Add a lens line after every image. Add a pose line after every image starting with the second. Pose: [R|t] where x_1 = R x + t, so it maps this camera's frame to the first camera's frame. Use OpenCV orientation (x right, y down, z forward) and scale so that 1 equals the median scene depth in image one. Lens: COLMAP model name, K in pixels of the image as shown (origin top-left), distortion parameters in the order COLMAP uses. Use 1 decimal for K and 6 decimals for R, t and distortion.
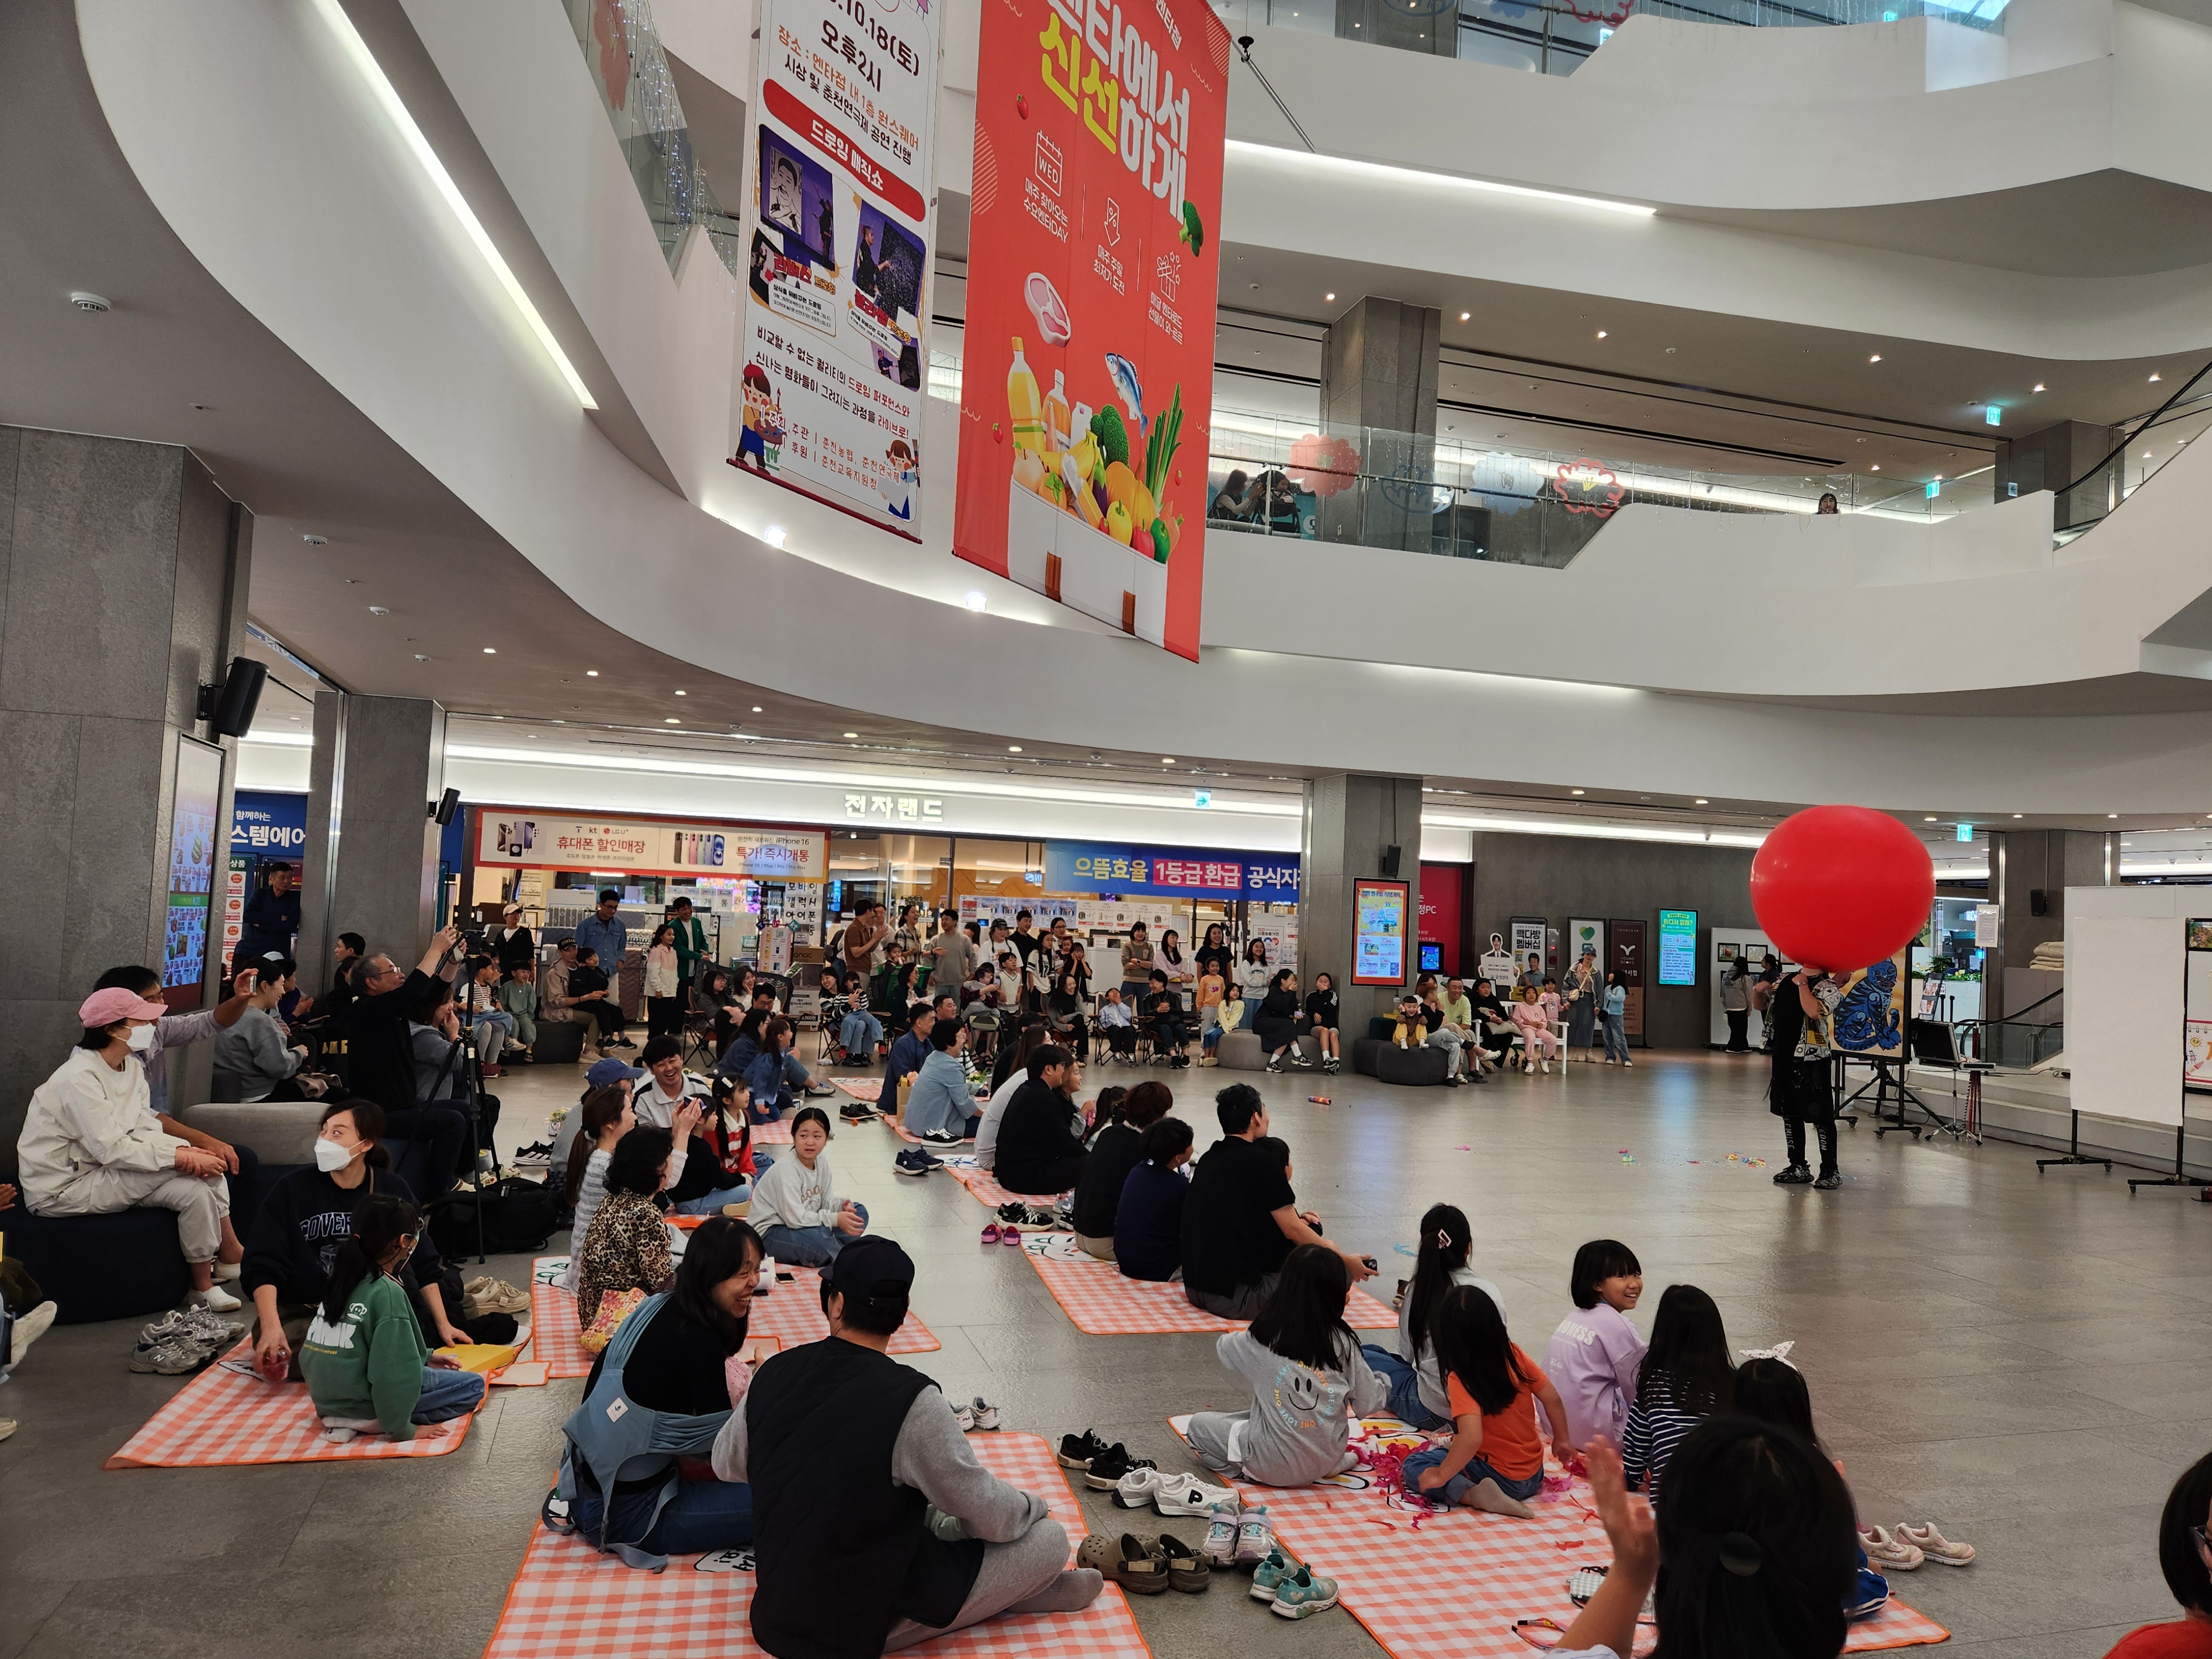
lens RADIAL K [[1486.3, 0, 1107.6], [0, 1486.3, 838.0], [0, 0, 1]] dist [0.007162, -0.002765]
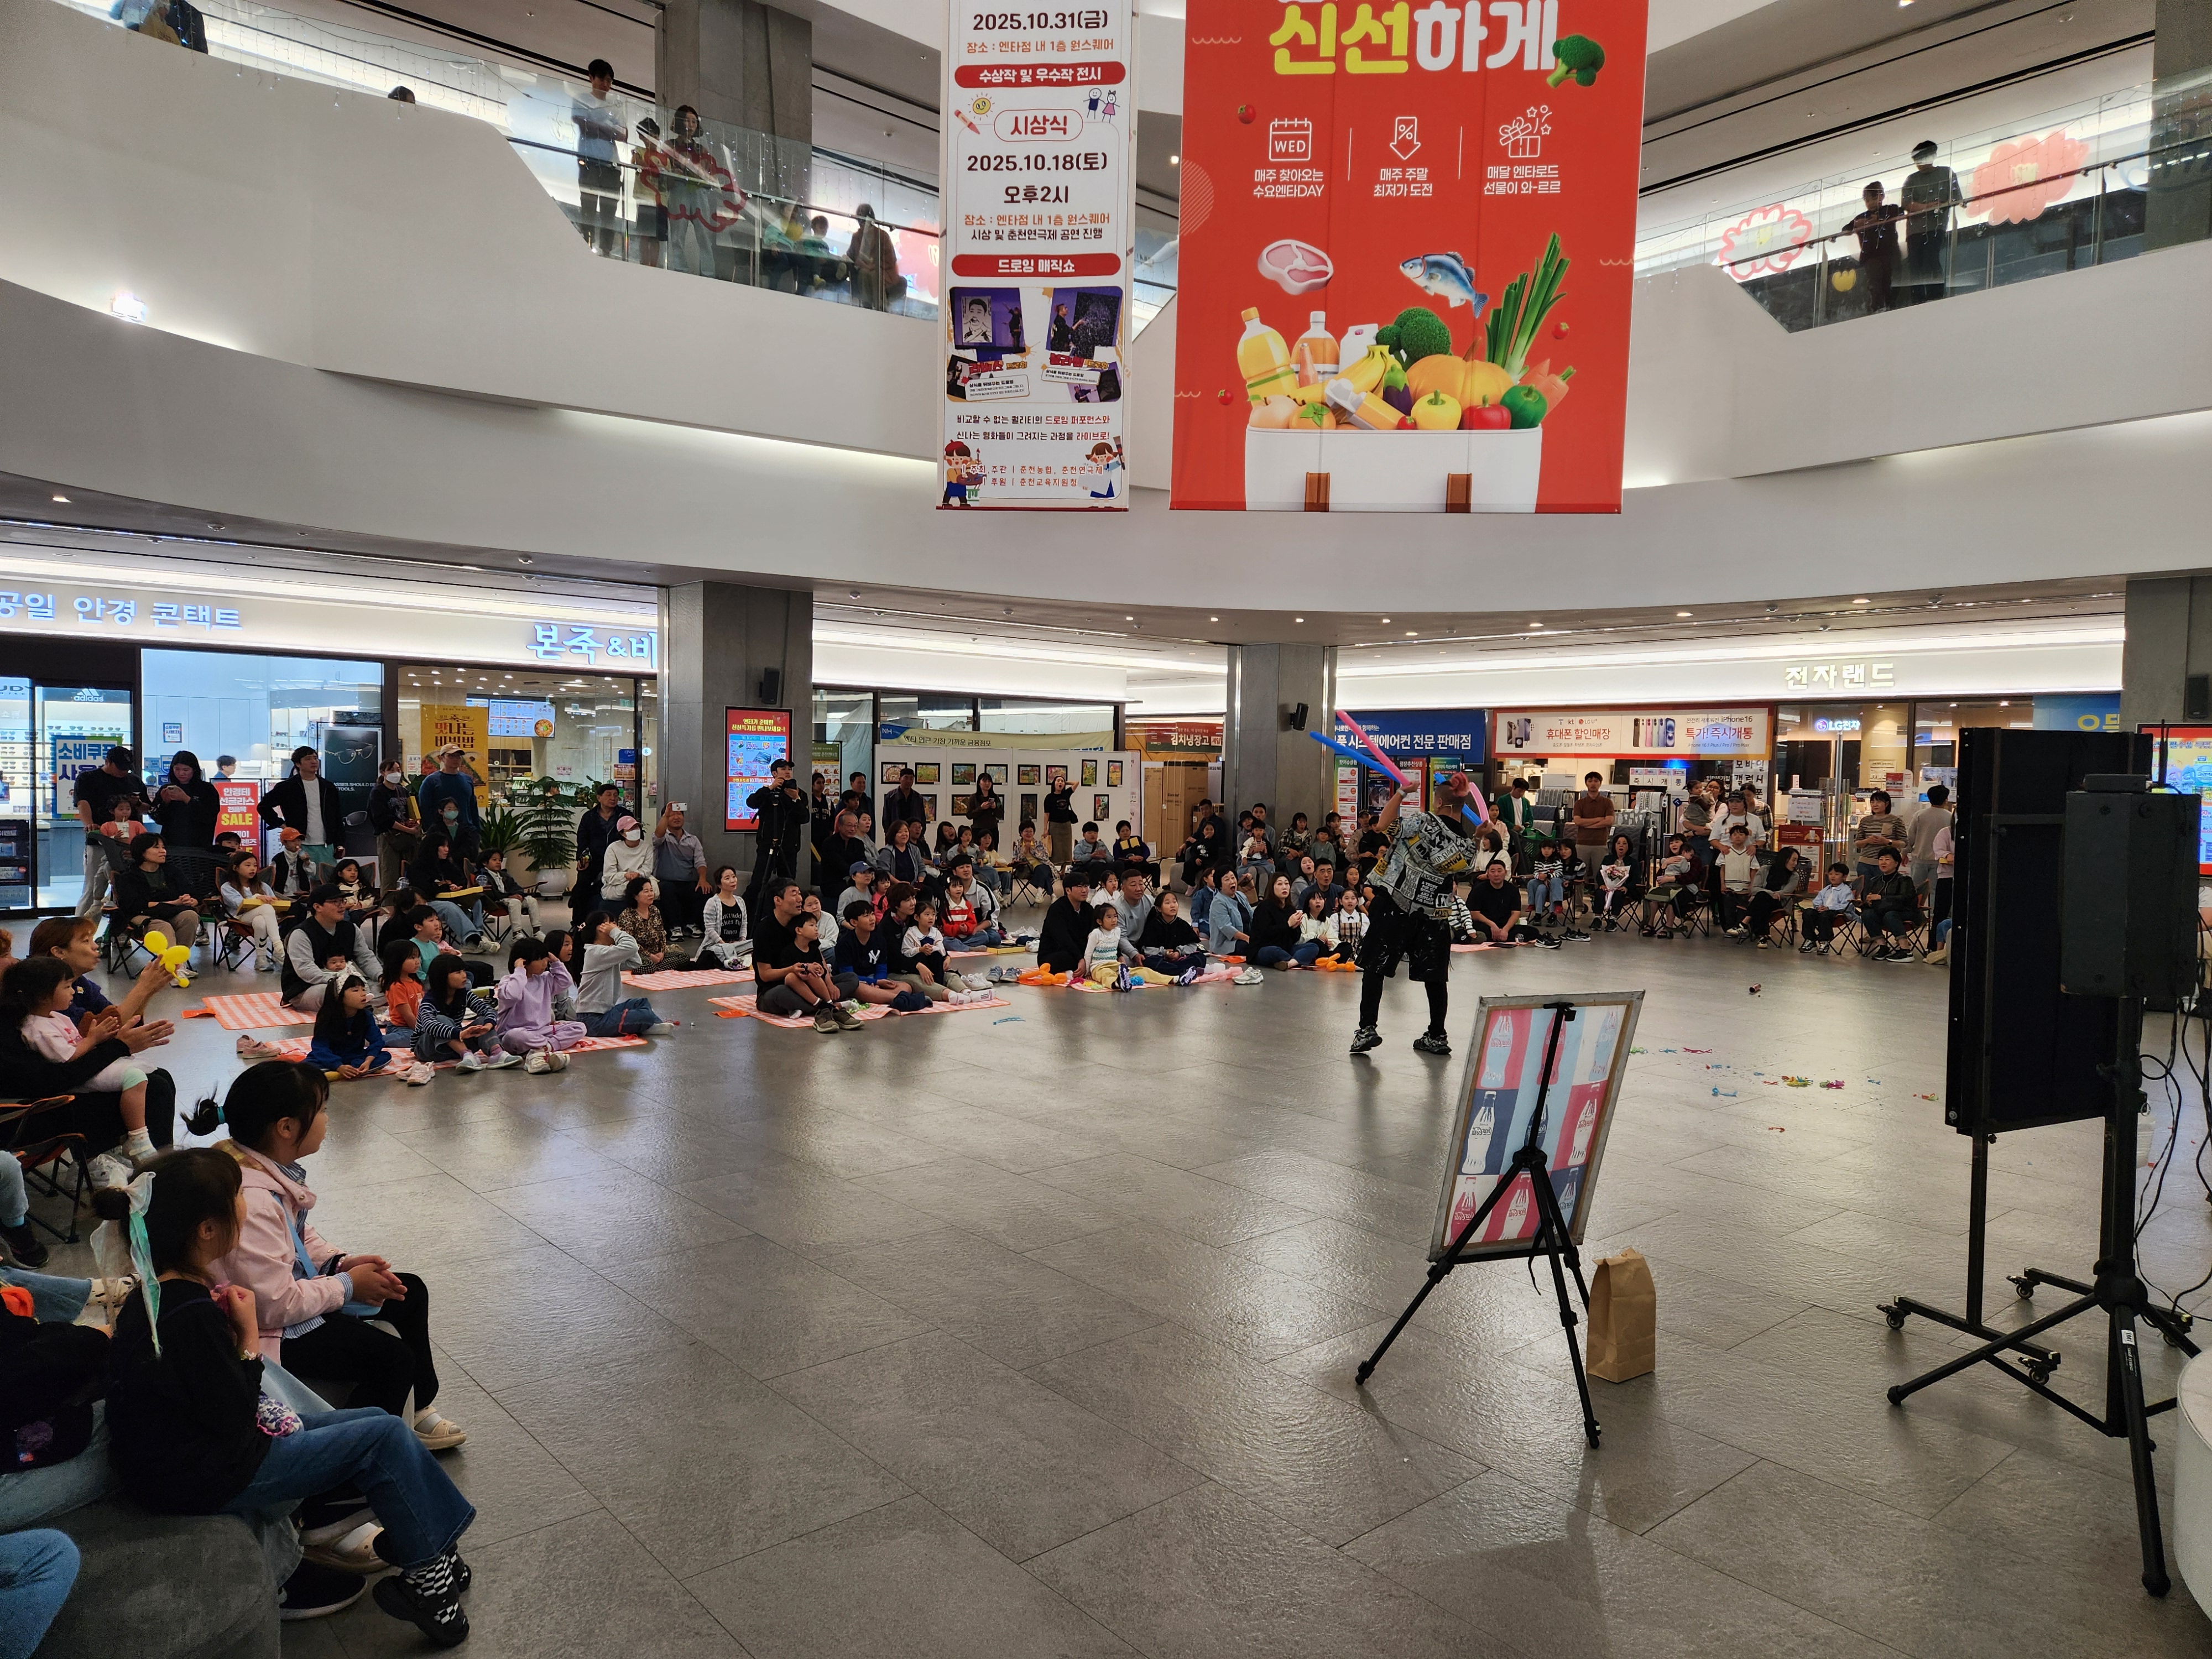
lens RADIAL K [[1486.3, 0, 1104.4], [0, 1486.3, 824.3], [0, 0, 1]] dist [0.007162, -0.002765]
pose [[0.371161, 0.000834, -0.928568, 1.146960], [0.051101, 0.998466, 0.021323, 0.060412], [0.927161, -0.055365, 0.370549, 0.461308]]
